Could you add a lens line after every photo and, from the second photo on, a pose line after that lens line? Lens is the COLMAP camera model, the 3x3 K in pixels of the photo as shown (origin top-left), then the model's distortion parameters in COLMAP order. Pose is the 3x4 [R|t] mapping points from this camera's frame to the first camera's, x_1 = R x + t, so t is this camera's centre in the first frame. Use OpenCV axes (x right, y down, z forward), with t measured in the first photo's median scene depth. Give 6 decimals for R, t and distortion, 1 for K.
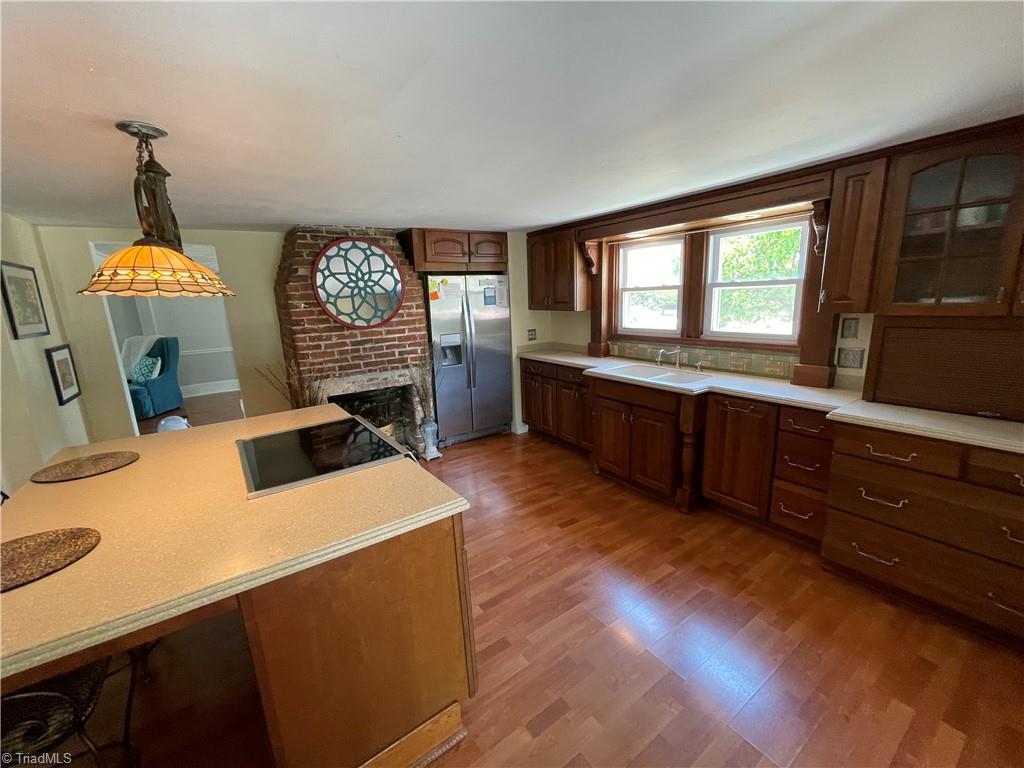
lens RADIAL K [[415.6, 0, 512.0], [0, 415.6, 384.0], [0, 0, 1]] dist [0.001413, 0.000125]
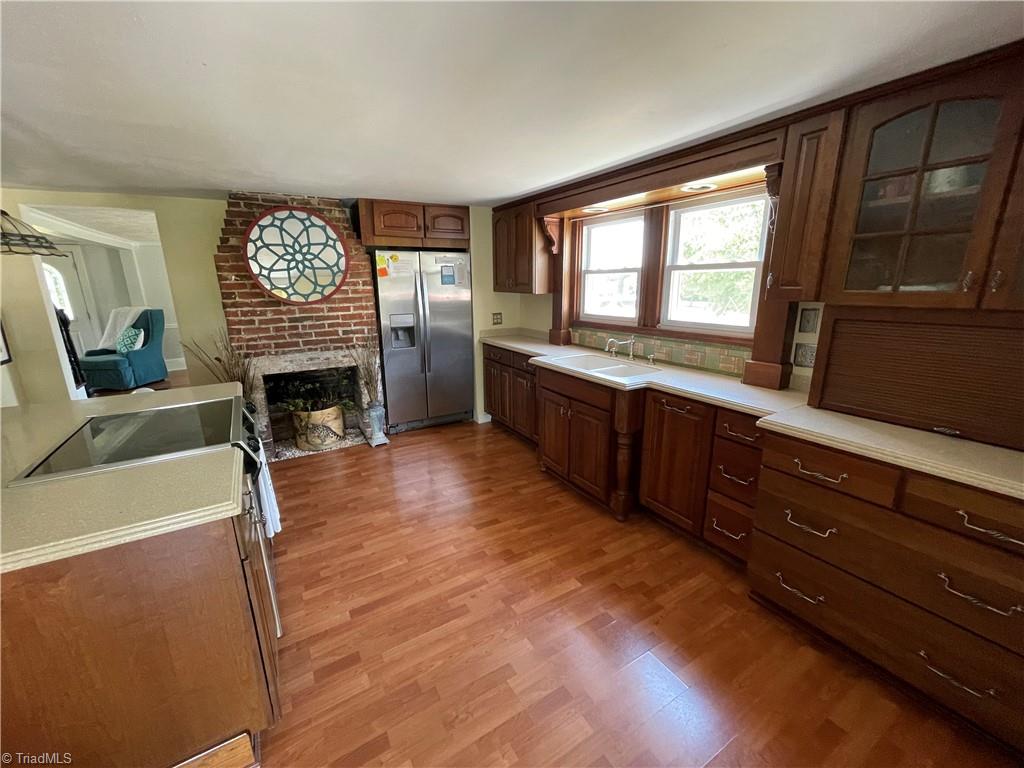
lens RADIAL K [[415.6, 0, 512.0], [0, 415.6, 384.0], [0, 0, 1]] dist [0.001413, 0.000125]
pose [[0.997424, 0.044389, -0.056350, 0.189762], [-0.042556, 0.998538, 0.033333, -0.005203], [0.057748, -0.030849, 0.997854, 0.082230]]
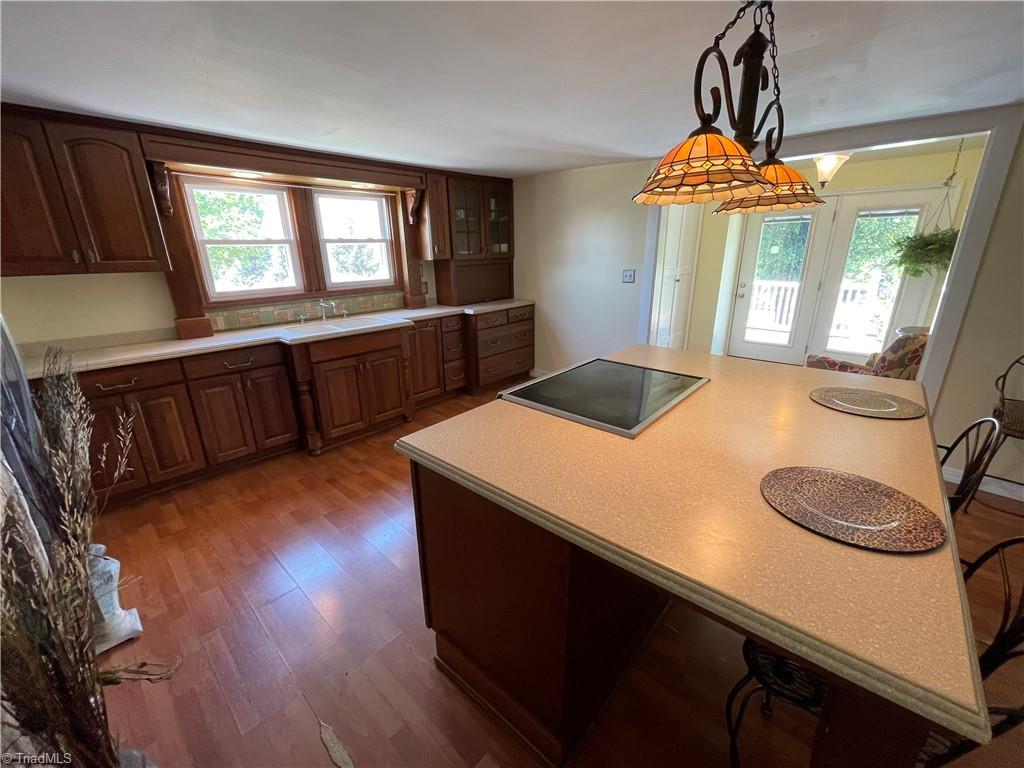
lens RADIAL K [[415.6, 0, 512.0], [0, 415.6, 384.0], [0, 0, 1]] dist [0.001413, 0.000125]
pose [[-0.219359, -0.273247, 0.936599, -0.716799], [0.222377, 0.920709, 0.320693, -0.121124], [-0.949963, 0.278625, -0.141202, 0.730674]]
